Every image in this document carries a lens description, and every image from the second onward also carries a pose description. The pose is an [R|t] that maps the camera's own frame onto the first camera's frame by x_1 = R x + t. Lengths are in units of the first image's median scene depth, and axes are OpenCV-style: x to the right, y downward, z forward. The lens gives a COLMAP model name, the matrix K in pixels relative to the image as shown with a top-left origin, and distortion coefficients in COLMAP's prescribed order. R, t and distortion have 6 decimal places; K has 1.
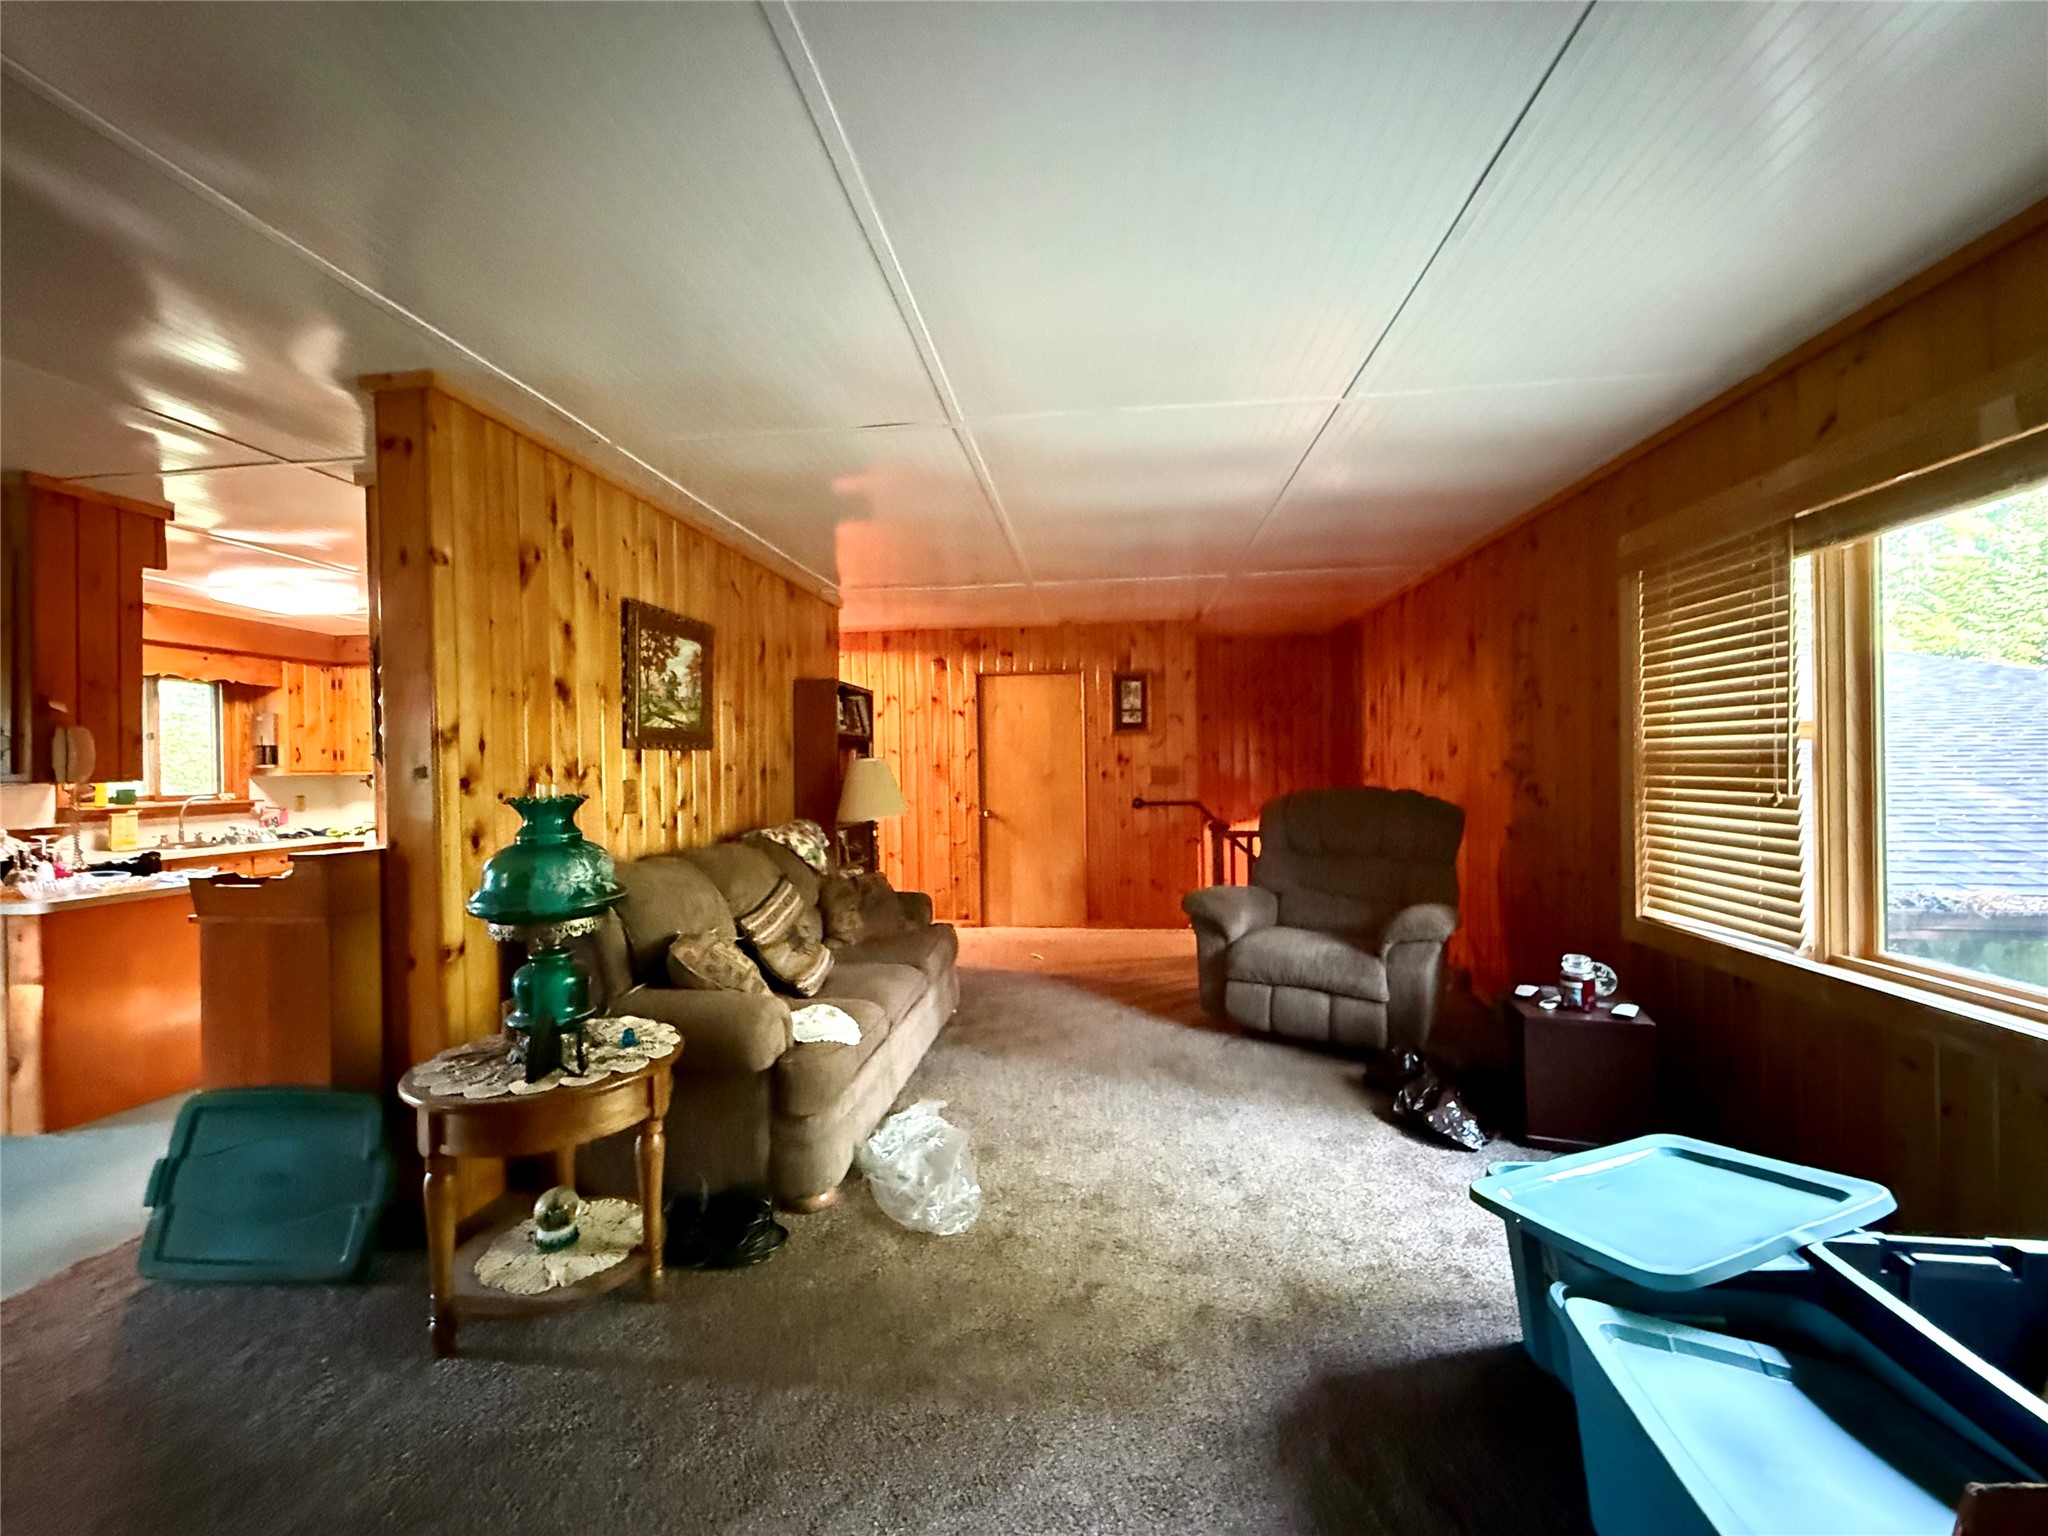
lens RADIAL K [[817.1, 0, 1018.2], [0, 817.1, 769.1], [0, 0, 1]] dist [-0.000324, -0.000062]
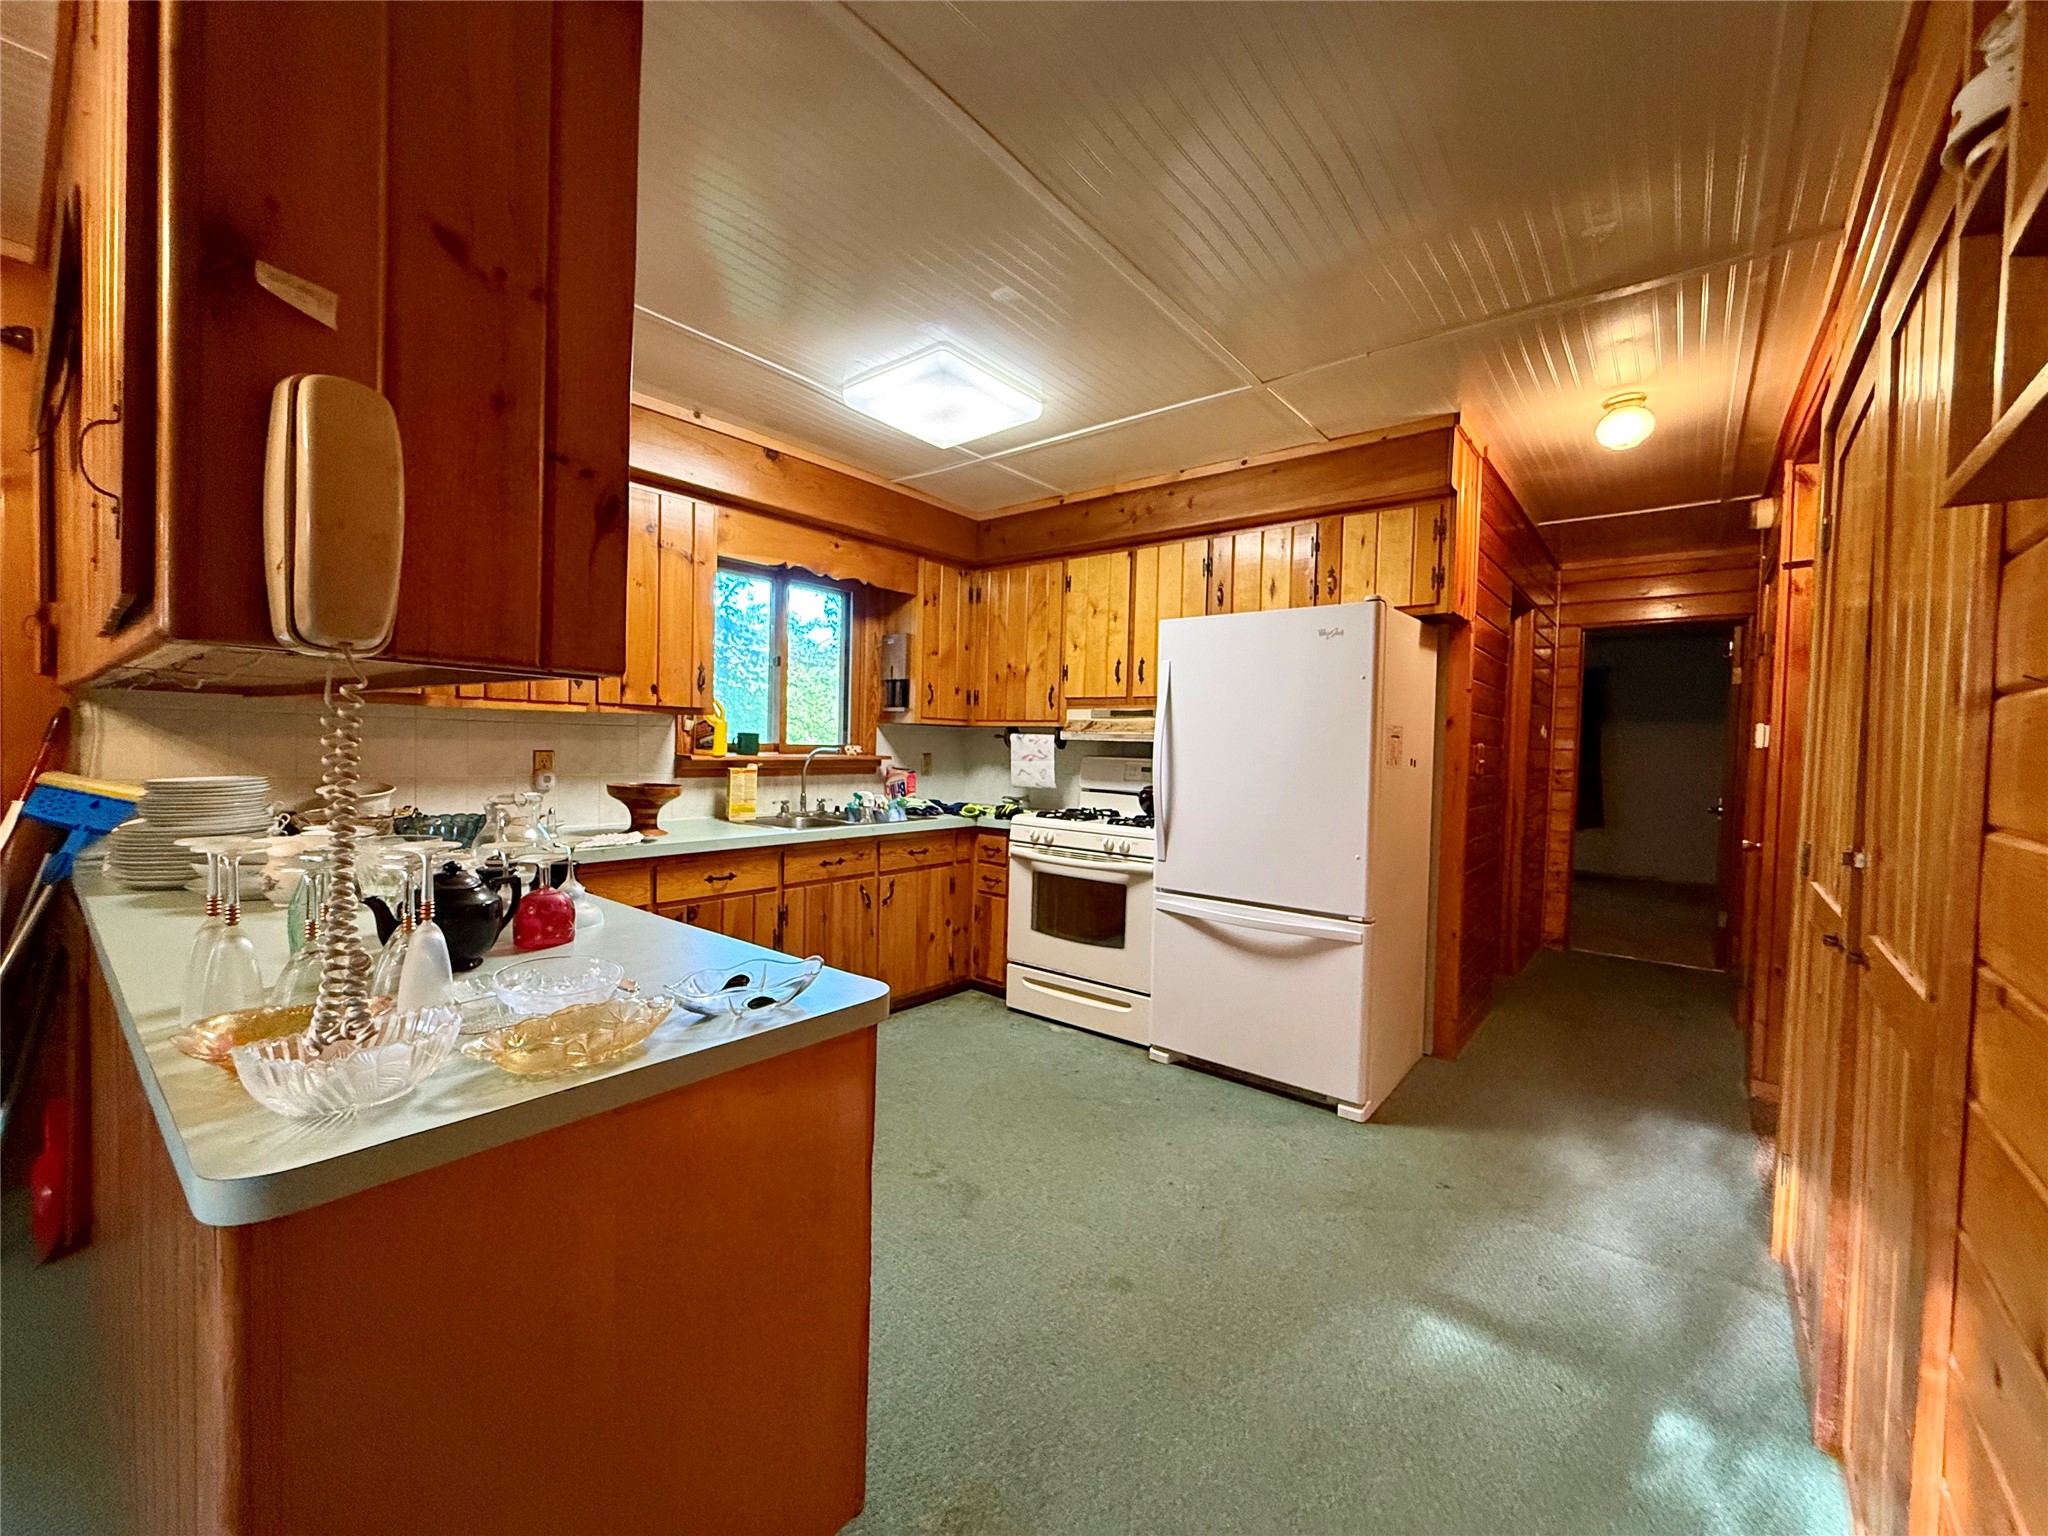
lens RADIAL K [[817.1, 0, 1018.2], [0, 817.1, 769.1], [0, 0, 1]] dist [-0.000324, -0.000062]
pose [[0.839884, 0.055406, -0.539931, -0.993172], [-0.042051, 0.998429, 0.037044, 0.038132], [0.541135, -0.008408, 0.840894, 1.028933]]
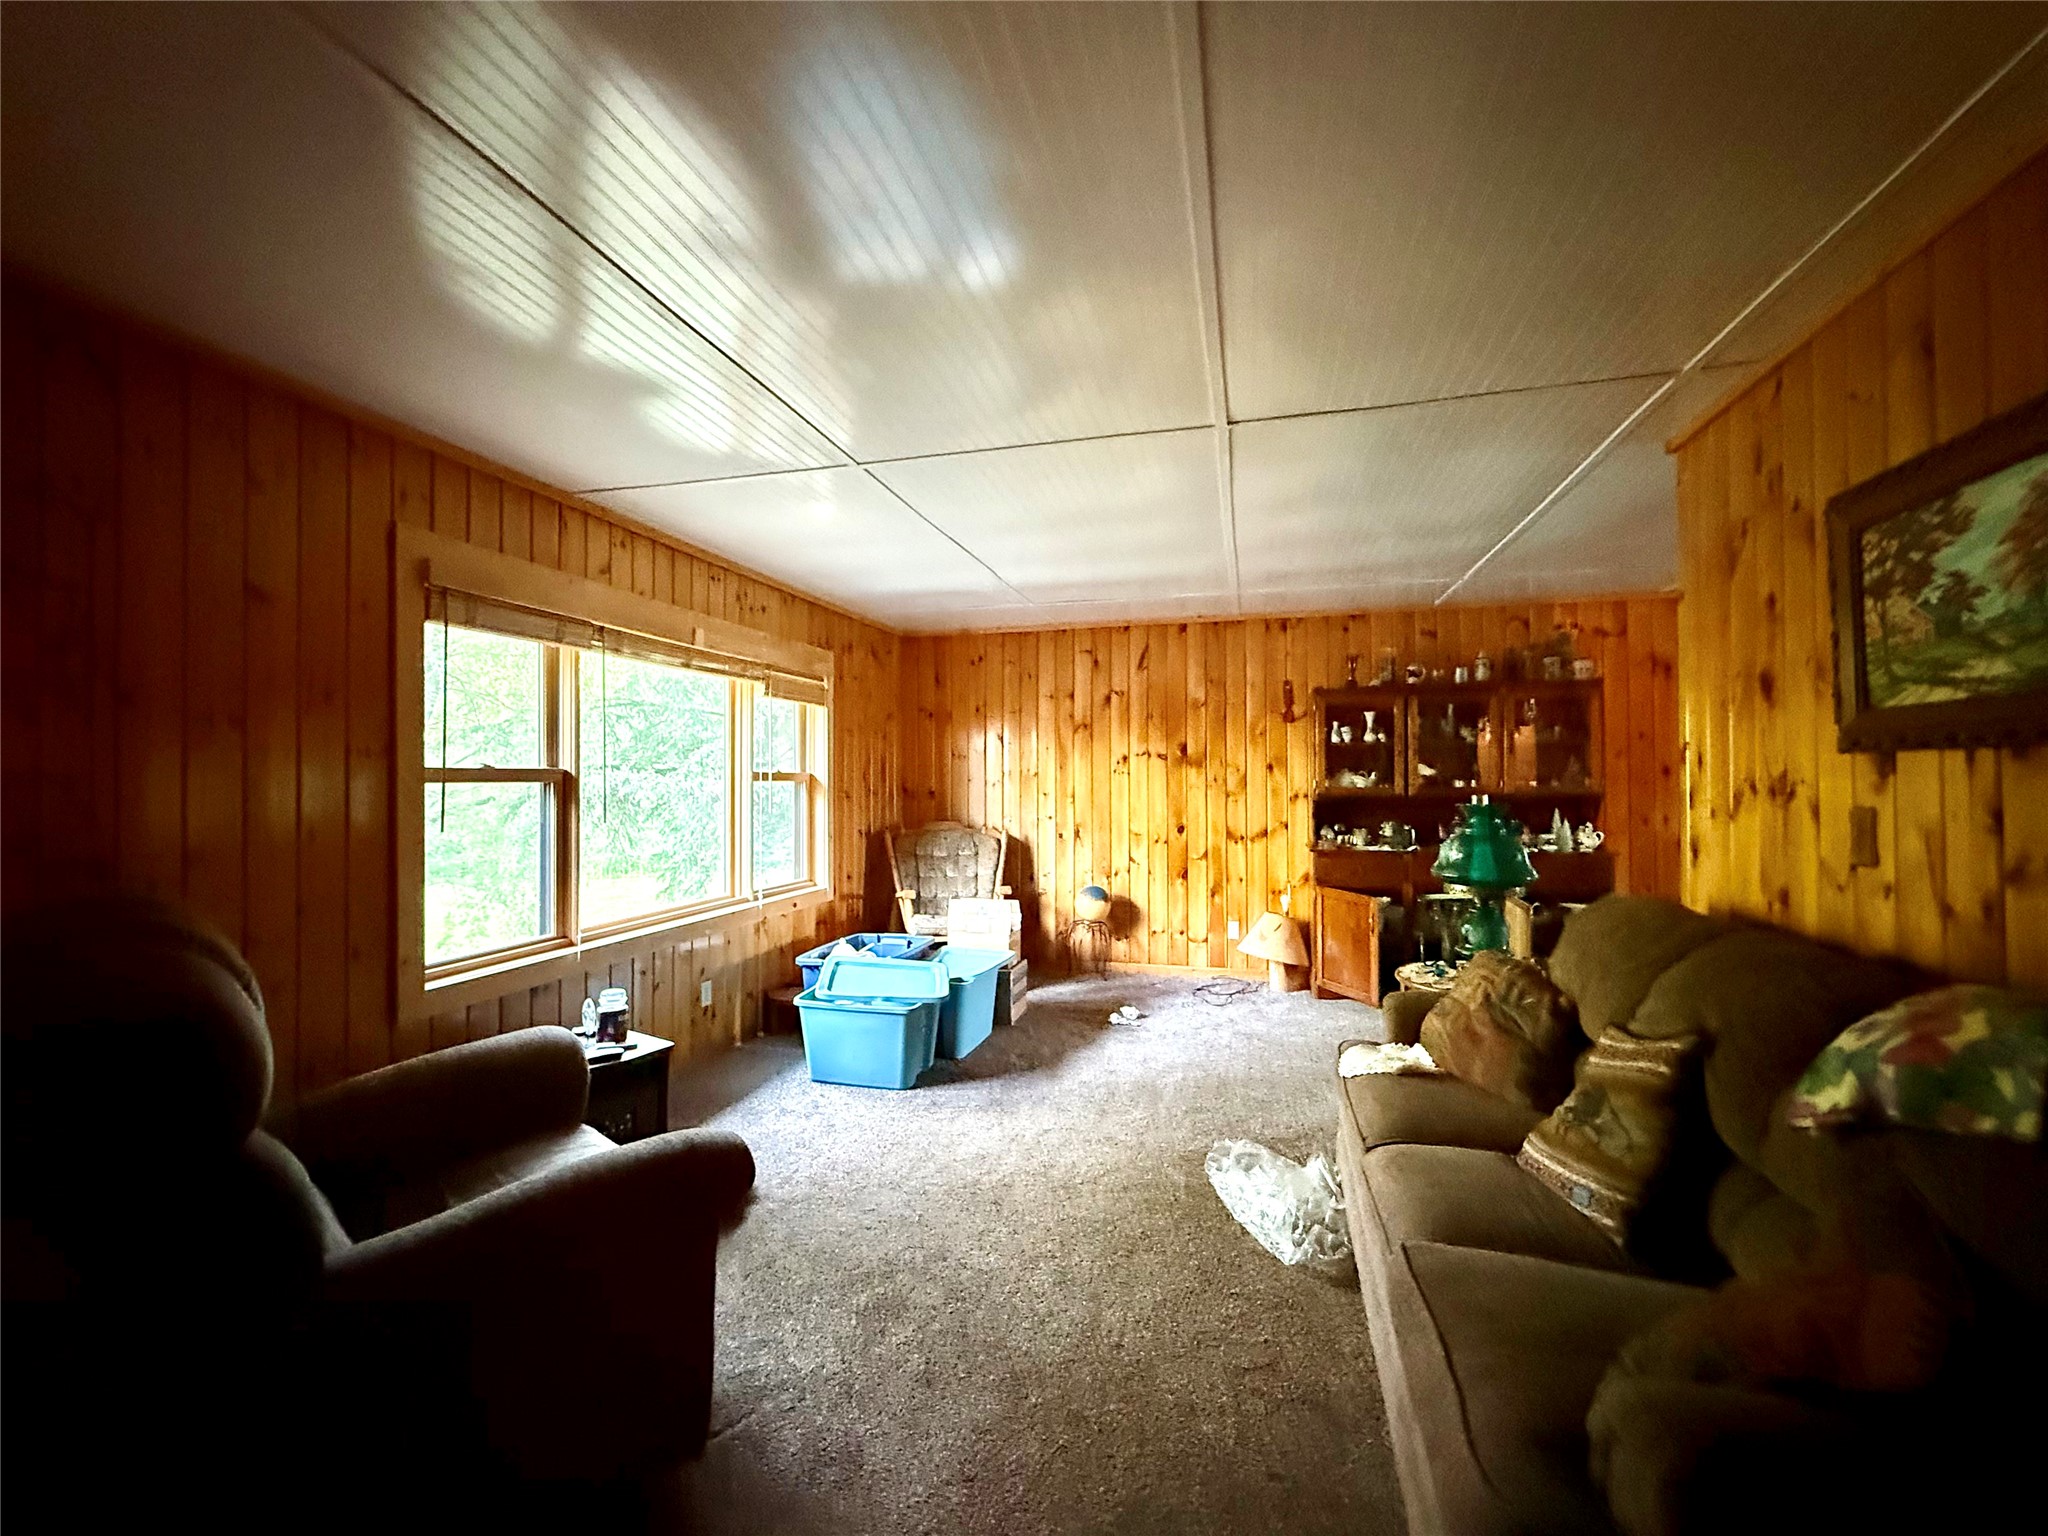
lens RADIAL K [[817.1, 0, 1018.2], [0, 817.1, 769.1], [0, 0, 1]] dist [-0.000324, -0.000062]
pose [[-0.986928, 0.020304, 0.159875, 0.018328], [0.018503, 0.999748, -0.012748, -0.020154], [-0.160093, -0.009623, -0.987055, 1.955581]]
